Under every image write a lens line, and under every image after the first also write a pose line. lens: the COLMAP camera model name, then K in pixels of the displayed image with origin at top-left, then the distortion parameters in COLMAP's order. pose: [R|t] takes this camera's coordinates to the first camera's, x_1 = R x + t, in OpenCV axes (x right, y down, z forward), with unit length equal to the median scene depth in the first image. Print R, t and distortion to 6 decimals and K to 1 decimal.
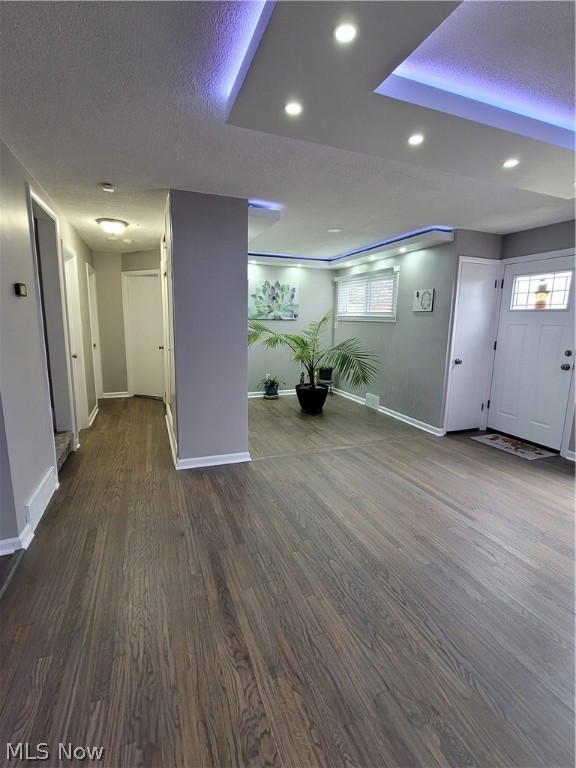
lens RADIAL K [[359.2, 0, 290.2], [0, 359.2, 381.2], [0, 0, 1]] dist [0.000771, -0.003610]
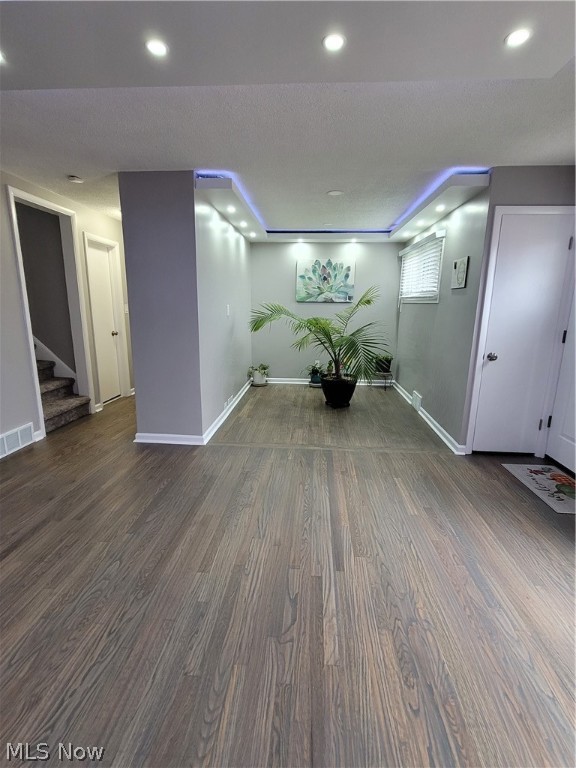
lens RADIAL K [[359.2, 0, 288.1], [0, 359.2, 381.7], [0, 0, 1]] dist [0.000771, -0.003610]
pose [[0.904308, 0.085560, -0.418218, 0.456423], [-0.069575, 0.996149, 0.053354, -0.017370], [0.421172, -0.019151, 0.906779, 0.198147]]
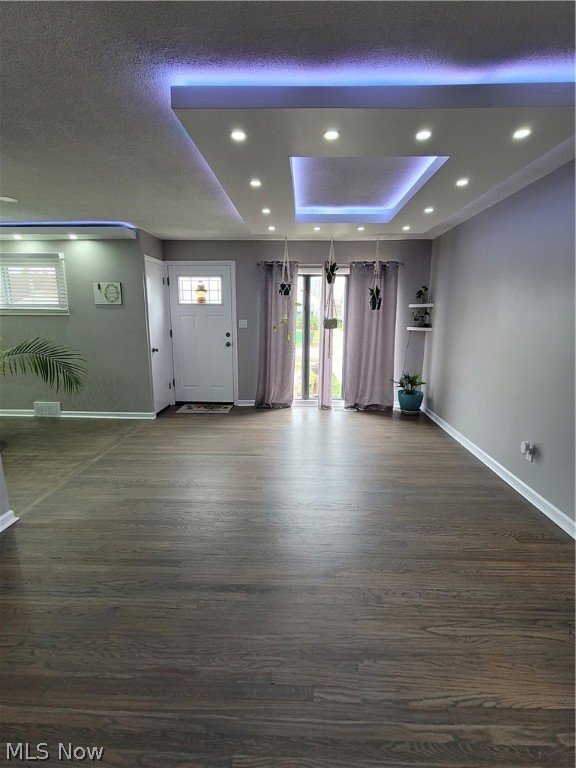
lens RADIAL K [[359.2, 0, 288.5], [0, 359.2, 382.5], [0, 0, 1]] dist [0.000771, -0.003610]
pose [[0.397503, -0.194816, 0.896682, -0.445335], [0.158403, 0.977101, 0.142067, -0.054480], [-0.903825, 0.085565, 0.419260, 0.183334]]
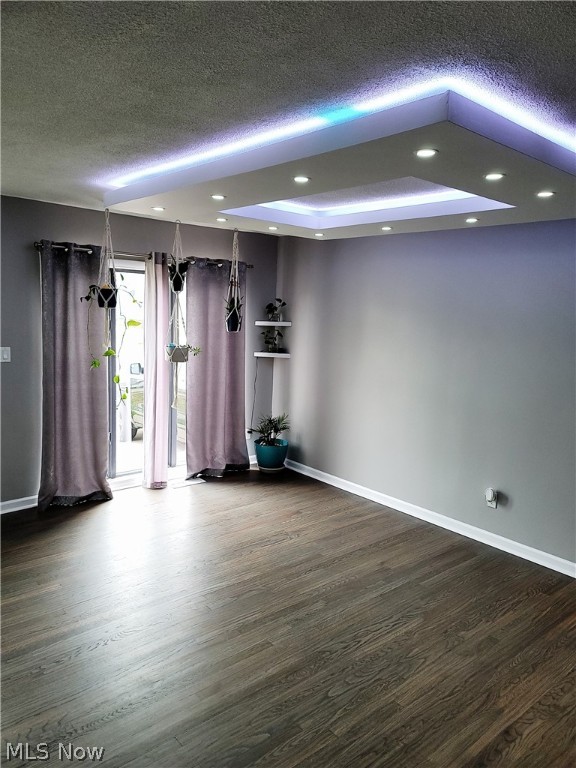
lens RADIAL K [[560.5, 0, 283.8], [0, 560.5, 388.9], [0, 0, 1]] dist [0.043656, -0.041712]
pose [[-0.328839, -0.176249, 0.927794, -0.471364], [0.109133, 0.968757, 0.222711, -0.229661], [-0.938059, 0.174489, -0.299330, 0.726350]]
